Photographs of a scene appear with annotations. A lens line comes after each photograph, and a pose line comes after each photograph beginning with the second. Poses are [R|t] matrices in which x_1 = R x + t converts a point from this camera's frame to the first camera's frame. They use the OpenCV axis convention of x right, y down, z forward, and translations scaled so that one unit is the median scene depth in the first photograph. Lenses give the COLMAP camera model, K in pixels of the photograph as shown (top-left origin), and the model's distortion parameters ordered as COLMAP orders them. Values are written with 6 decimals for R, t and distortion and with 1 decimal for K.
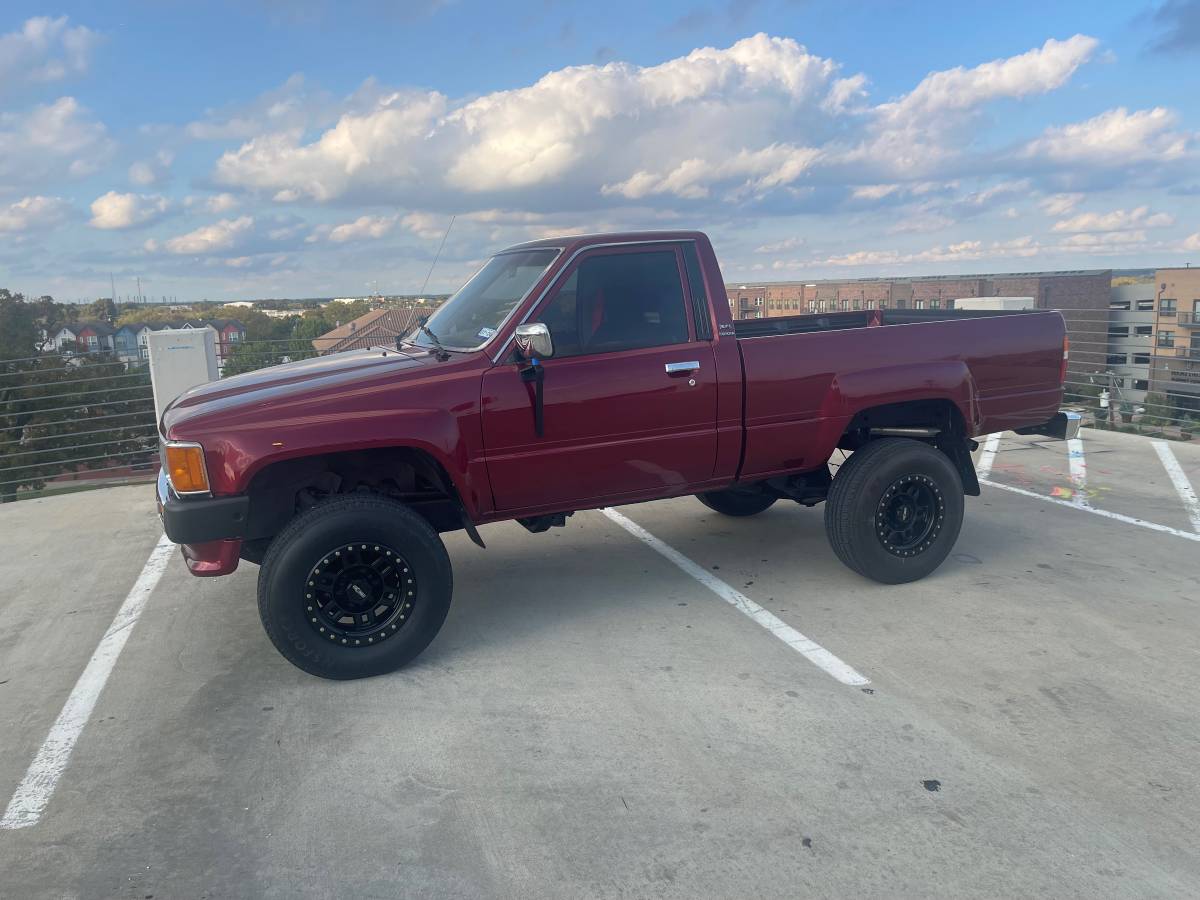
lens RADIAL K [[908.1, 0, 603.9], [0, 908.1, 442.1], [0, 0, 1]] dist [0.079331, -0.104364]
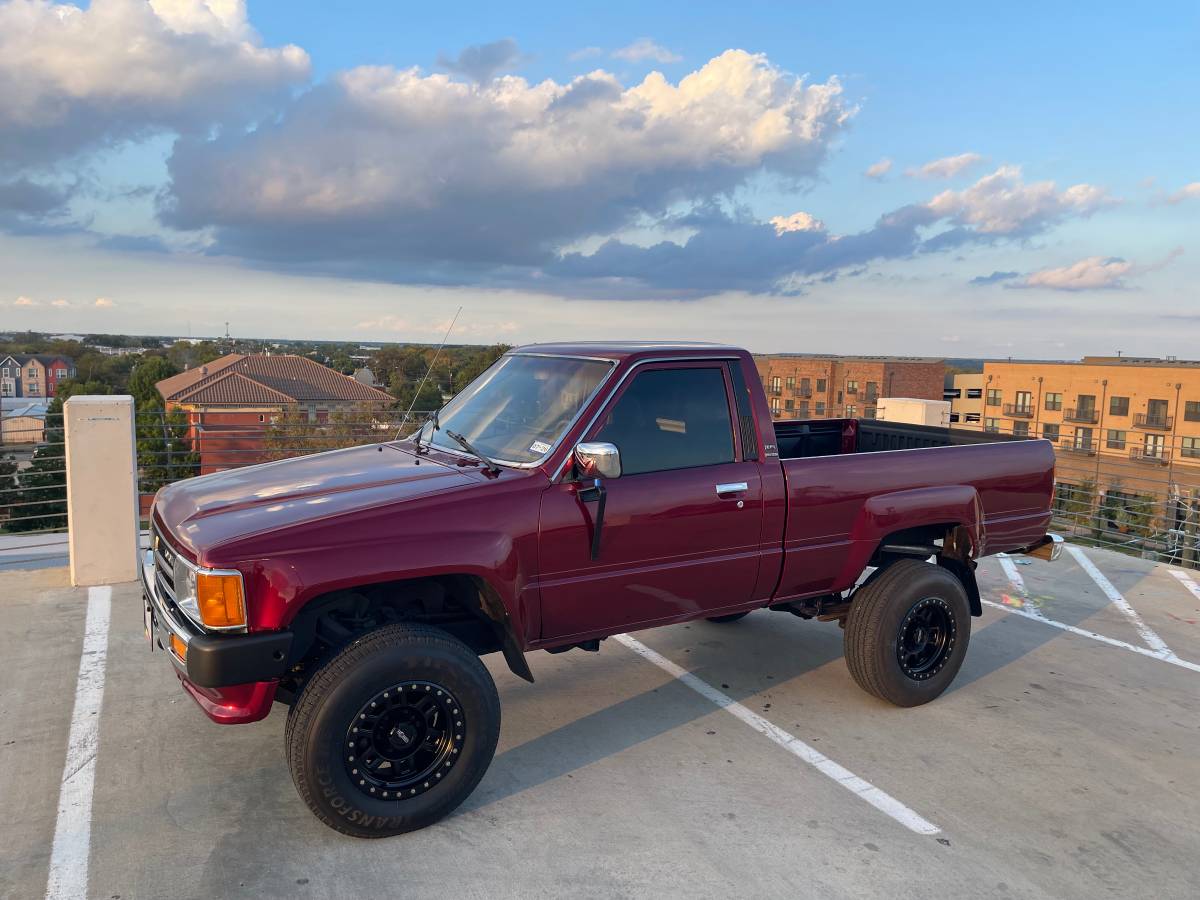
lens RADIAL K [[908.1, 0, 613.1], [0, 908.1, 452.0], [0, 0, 1]] dist [0.079331, -0.104364]
pose [[0.985982, 0.042591, 0.161327, -0.198402], [-0.033620, 0.997754, -0.057937, -0.061180], [-0.163432, 0.051701, 0.985199, 0.064083]]
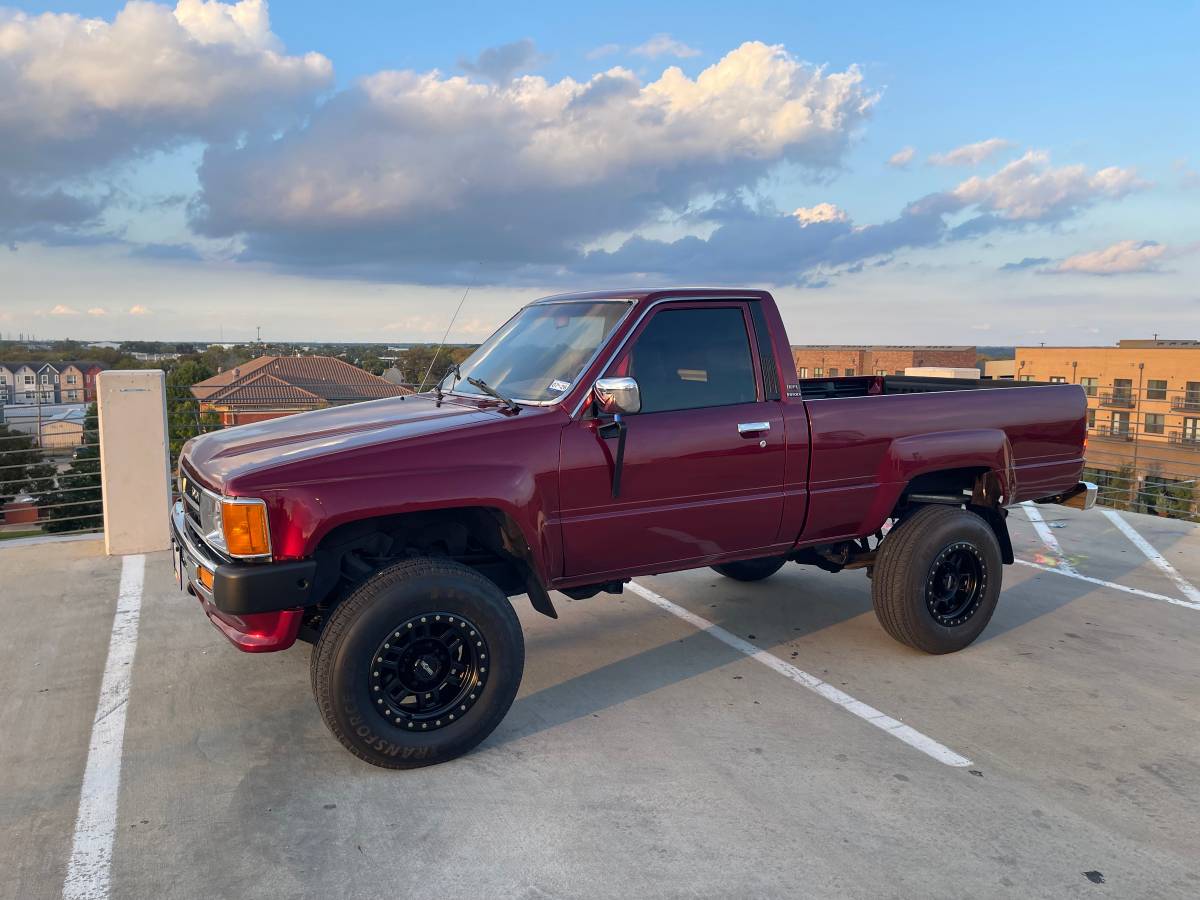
lens RADIAL K [[908.1, 0, 607.9], [0, 908.1, 441.0], [0, 0, 1]] dist [0.079331, -0.104364]
pose [[0.991655, 0.025969, 0.126278, -0.189071], [-0.017870, 0.997735, -0.064858, -0.003001], [-0.127676, 0.062060, 0.989872, 0.069176]]
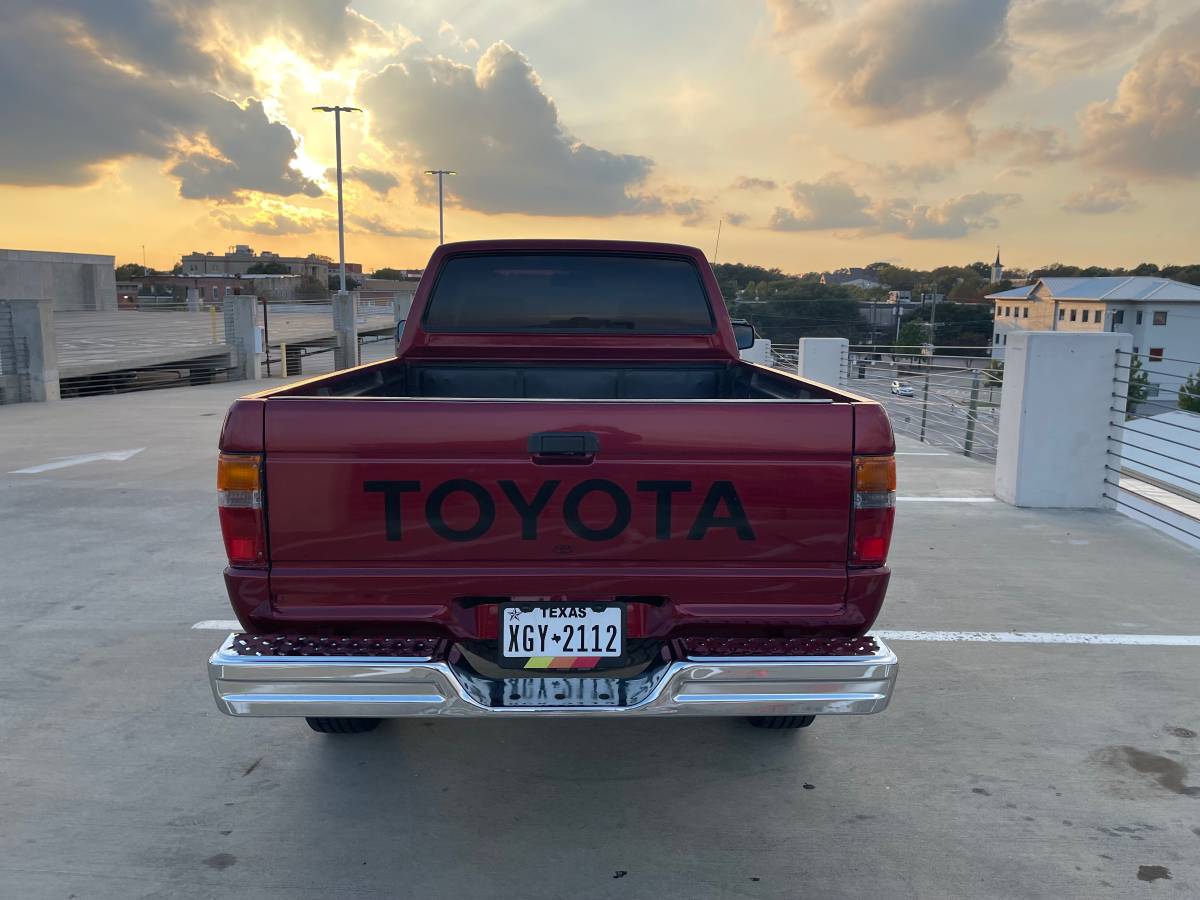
lens RADIAL K [[908.1, 0, 598.0], [0, 908.1, 445.2], [0, 0, 1]] dist [0.079331, -0.104364]
pose [[-0.352833, 0.187087, -0.916792, 1.022555], [-0.153032, 0.955076, 0.253795, -0.315175], [0.923087, 0.229845, -0.308351, 1.587914]]
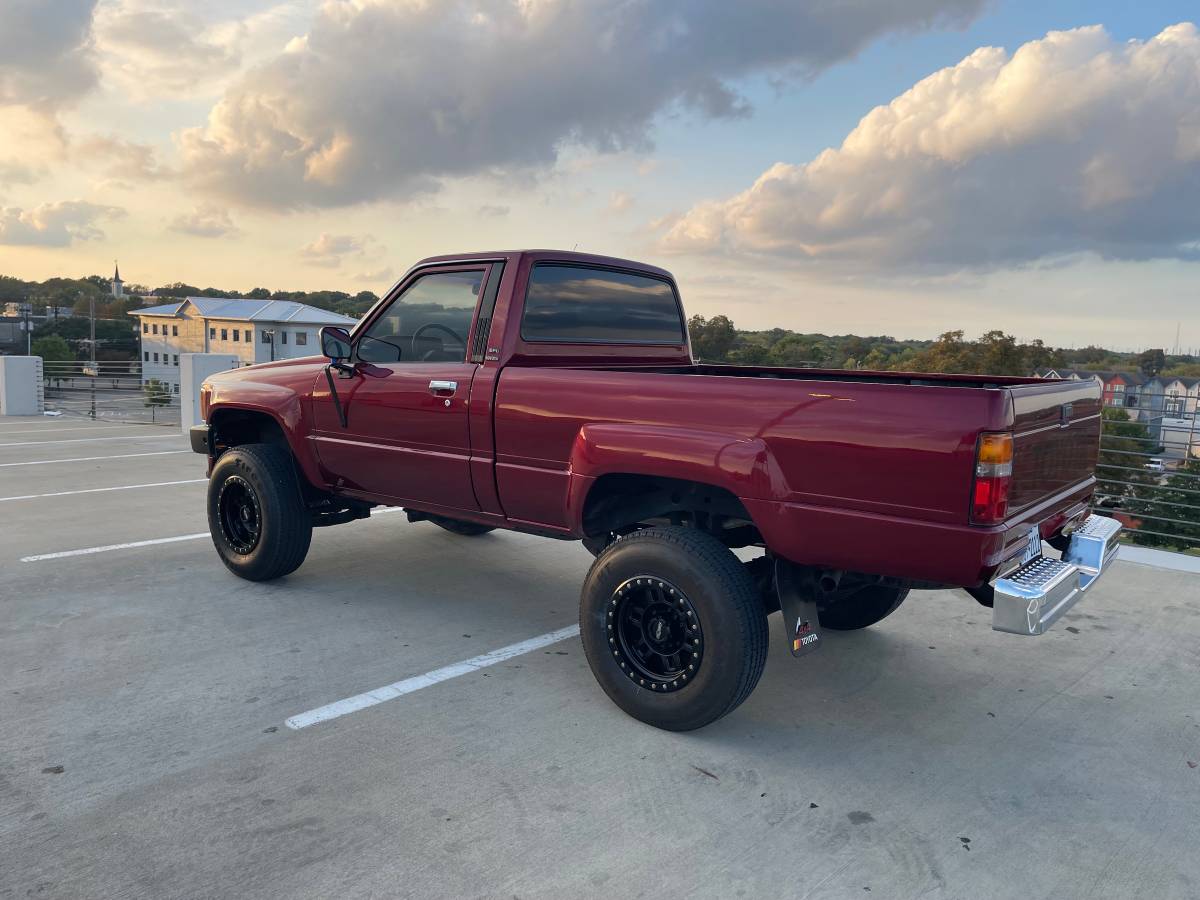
lens RADIAL K [[908.1, 0, 617.7], [0, 908.1, 466.0], [0, 0, 1]] dist [0.079331, -0.104364]
pose [[0.511345, 0.180028, -0.840307, 1.029908], [-0.203178, 0.975416, 0.085336, -0.120889], [0.835012, 0.127096, 0.535352, 0.649617]]
